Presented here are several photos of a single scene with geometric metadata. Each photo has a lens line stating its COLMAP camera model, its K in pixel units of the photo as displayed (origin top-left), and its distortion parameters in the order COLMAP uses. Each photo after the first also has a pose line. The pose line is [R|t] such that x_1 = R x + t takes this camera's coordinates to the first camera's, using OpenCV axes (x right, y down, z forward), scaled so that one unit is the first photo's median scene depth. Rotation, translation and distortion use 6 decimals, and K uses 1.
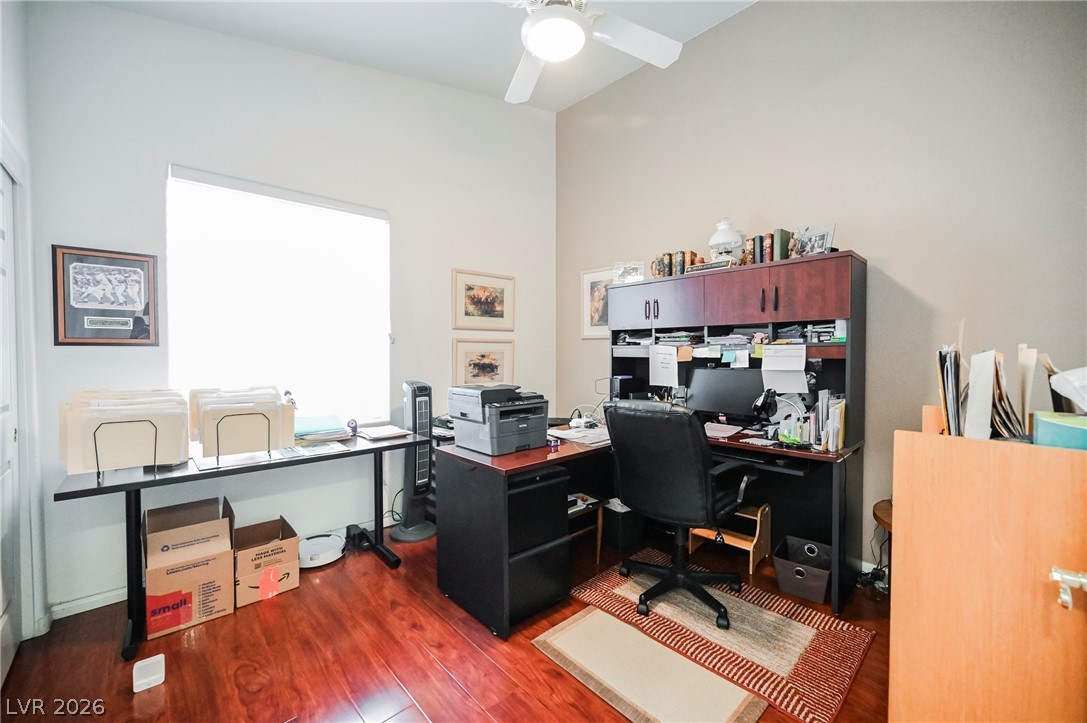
lens RADIAL K [[427.9, 0, 544.2], [0, 427.9, 361.6], [0, 0, 1]] dist [-0.000361, -0.000283]
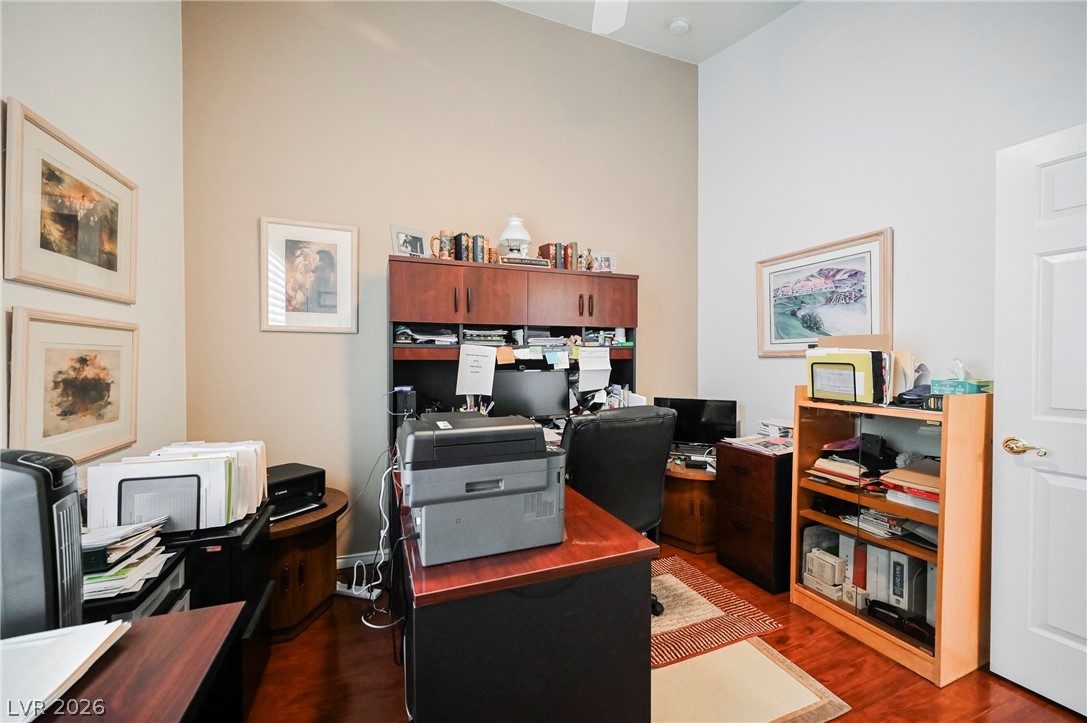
lens RADIAL K [[427.9, 0, 547.7], [0, 427.9, 362.5], [0, 0, 1]] dist [-0.000361, -0.000283]
pose [[0.364715, -0.013250, 0.931025, -0.435568], [0.017744, 0.999816, 0.007279, -0.007849], [-0.930950, 0.013866, 0.364883, 0.568265]]
